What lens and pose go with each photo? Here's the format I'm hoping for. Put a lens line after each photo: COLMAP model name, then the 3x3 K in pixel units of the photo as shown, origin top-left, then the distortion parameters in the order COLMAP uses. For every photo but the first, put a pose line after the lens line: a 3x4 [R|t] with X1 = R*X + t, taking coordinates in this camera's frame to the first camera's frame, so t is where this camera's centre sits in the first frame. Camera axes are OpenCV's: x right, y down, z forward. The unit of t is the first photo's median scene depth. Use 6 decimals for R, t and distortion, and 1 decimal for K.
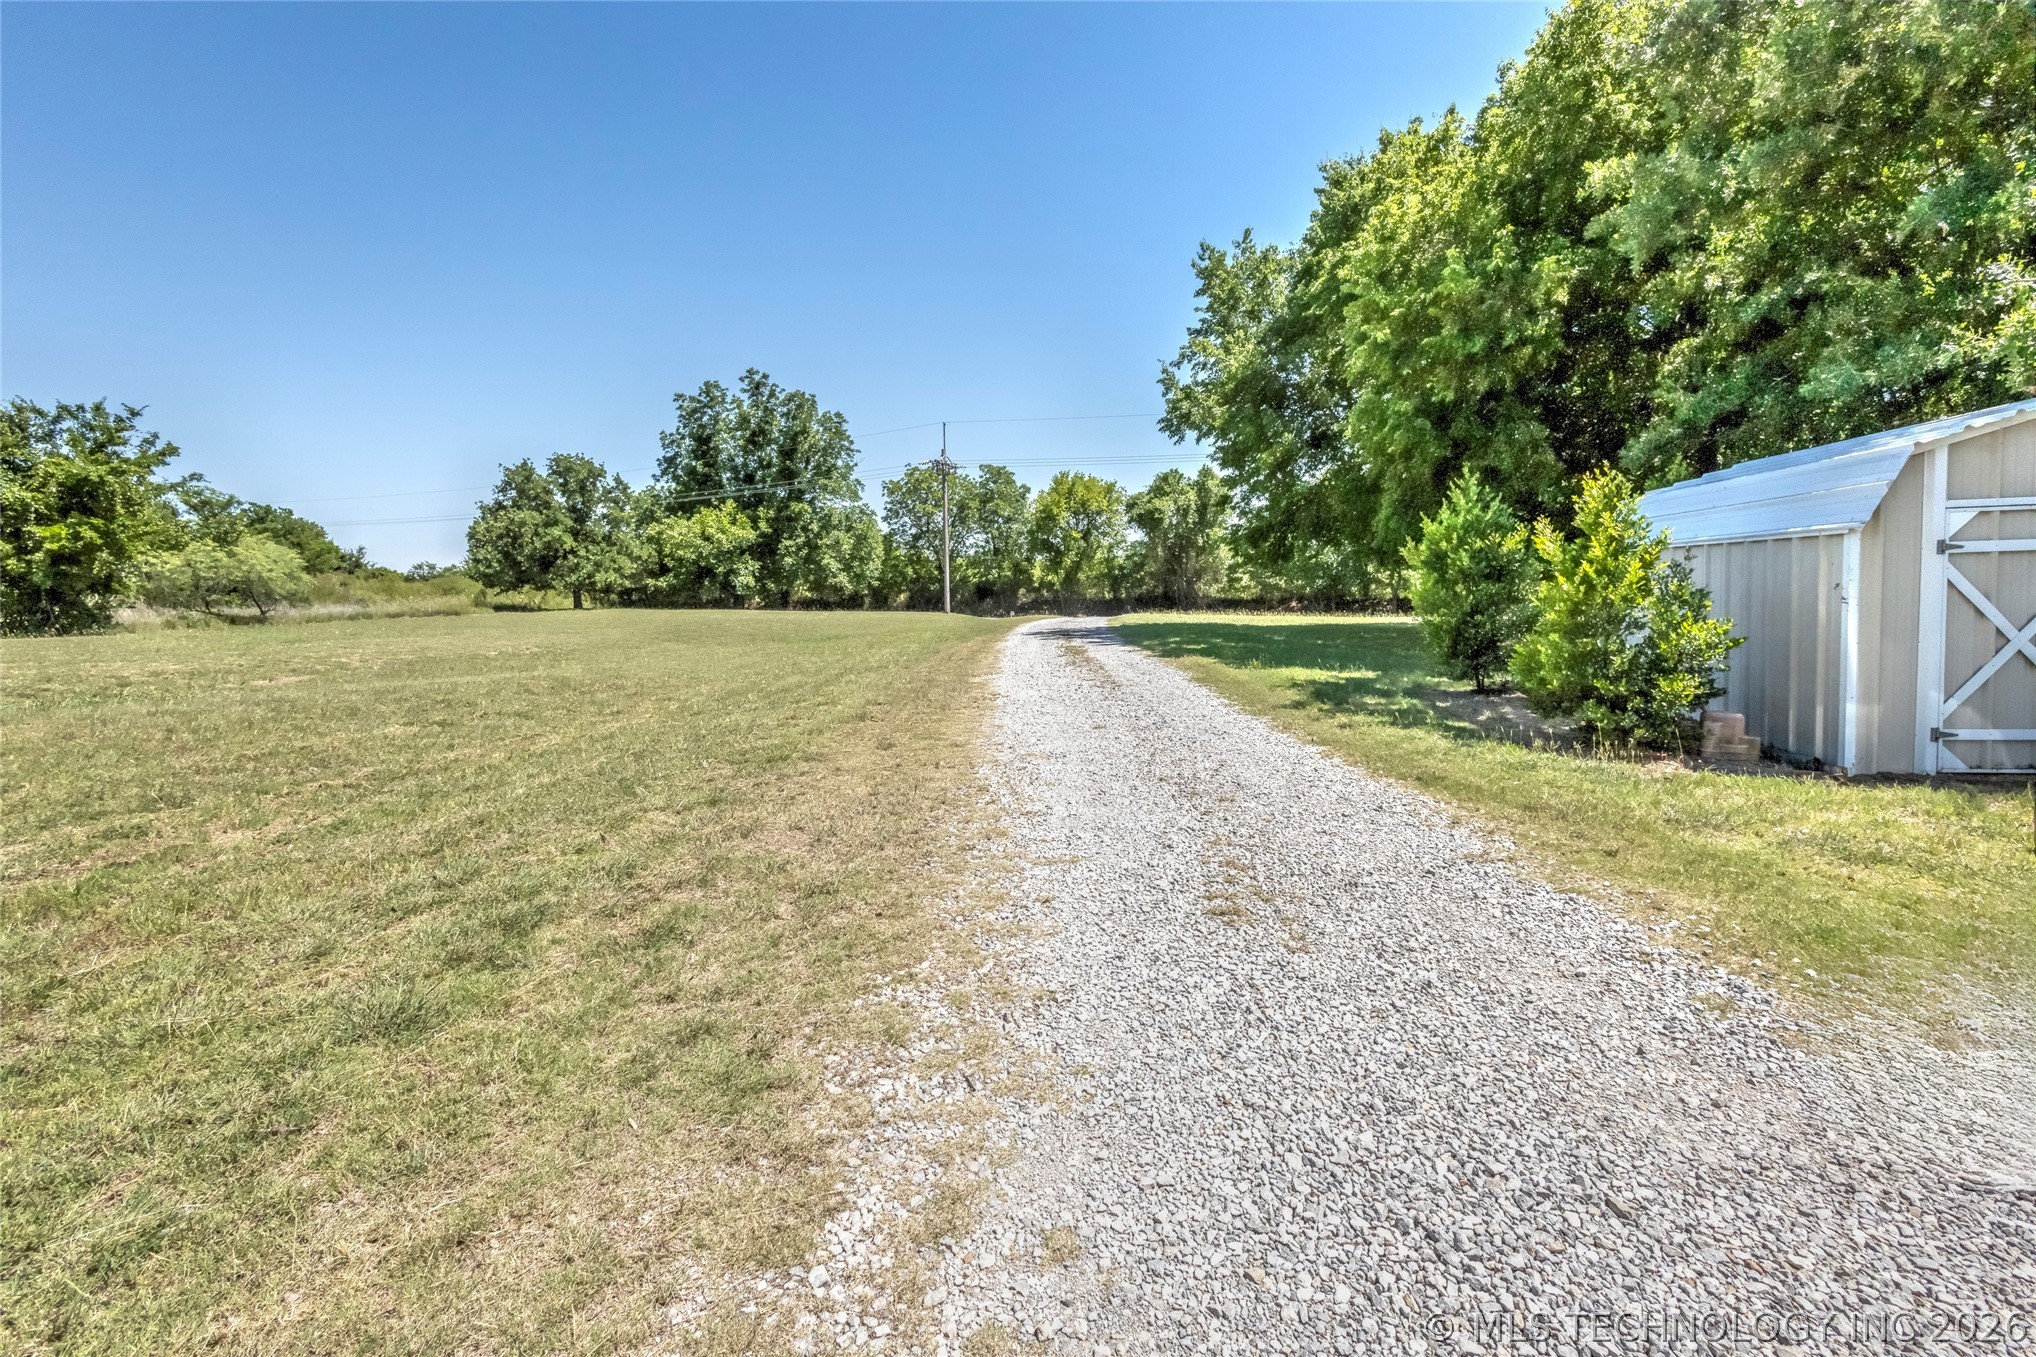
lens RADIAL K [[907.5, 0, 1015.7], [0, 907.5, 650.3], [0, 0, 1]] dist [0.001459, 0.000098]
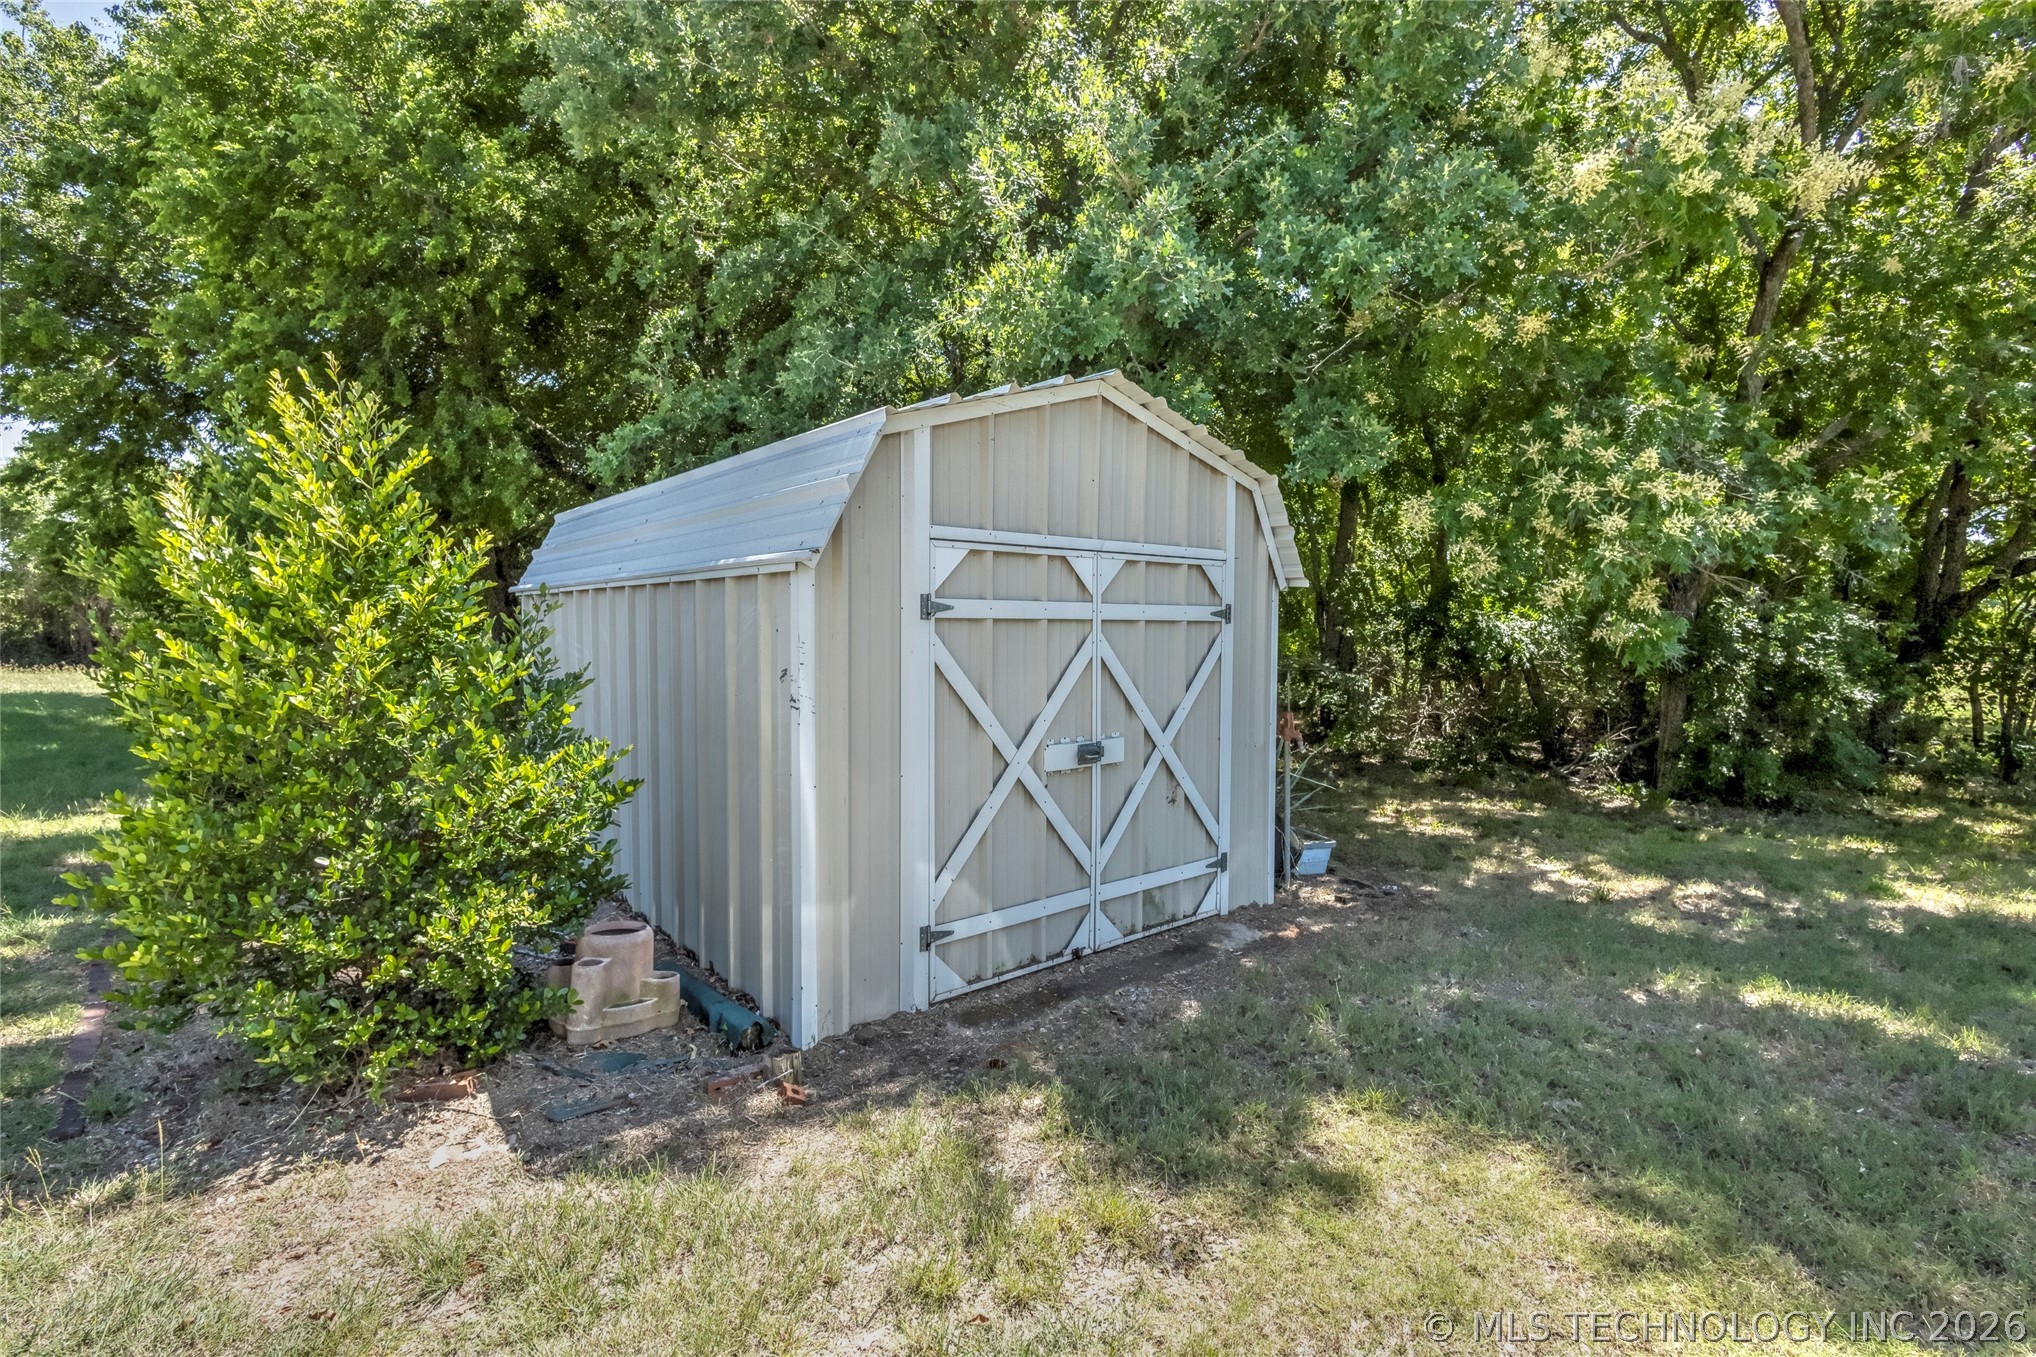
lens RADIAL K [[985.8, 0, 1009.1], [0, 985.8, 618.3], [0, 0, 1]] dist [0.002388, 0.000340]
pose [[0.634170, 0.034469, 0.772425, 0.569492], [0.029427, 0.997206, -0.068660, -0.061971], [-0.772633, 0.066273, 0.631384, 0.565187]]
